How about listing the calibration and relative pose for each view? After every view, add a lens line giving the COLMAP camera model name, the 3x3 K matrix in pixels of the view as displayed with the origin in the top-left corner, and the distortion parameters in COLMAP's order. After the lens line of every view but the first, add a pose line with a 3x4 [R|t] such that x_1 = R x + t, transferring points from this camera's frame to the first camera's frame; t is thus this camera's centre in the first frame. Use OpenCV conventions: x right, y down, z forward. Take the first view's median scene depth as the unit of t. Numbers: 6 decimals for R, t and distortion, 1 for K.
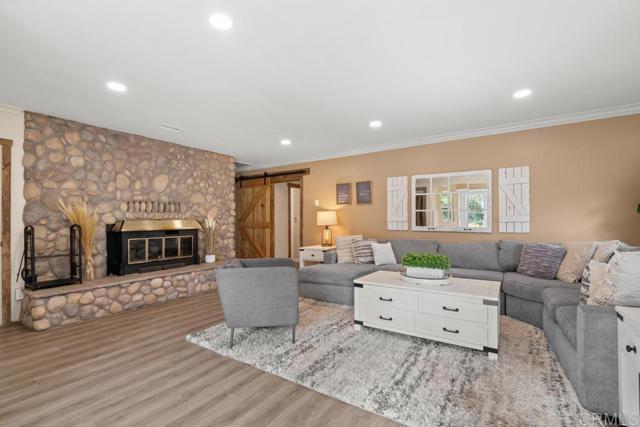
lens RADIAL K [[294.0, 0, 320.0], [0, 294.0, 213.5], [0, 0, 1]] dist [0.000126, 0.000041]
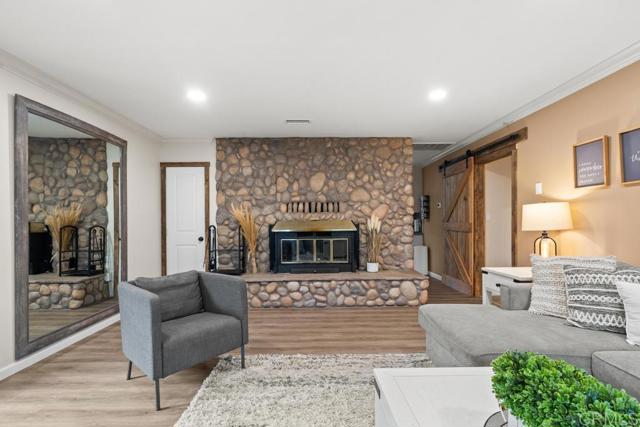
lens RADIAL K [[303.1, 0, 320.6], [0, 303.1, 215.9], [0, 0, 1]] dist [-0.000735, 0.000040]
pose [[0.570152, -0.010736, -0.821469, 0.286881], [0.022541, 0.999743, 0.002580, 0.004989], [0.821230, -0.019988, 0.570248, 0.464067]]
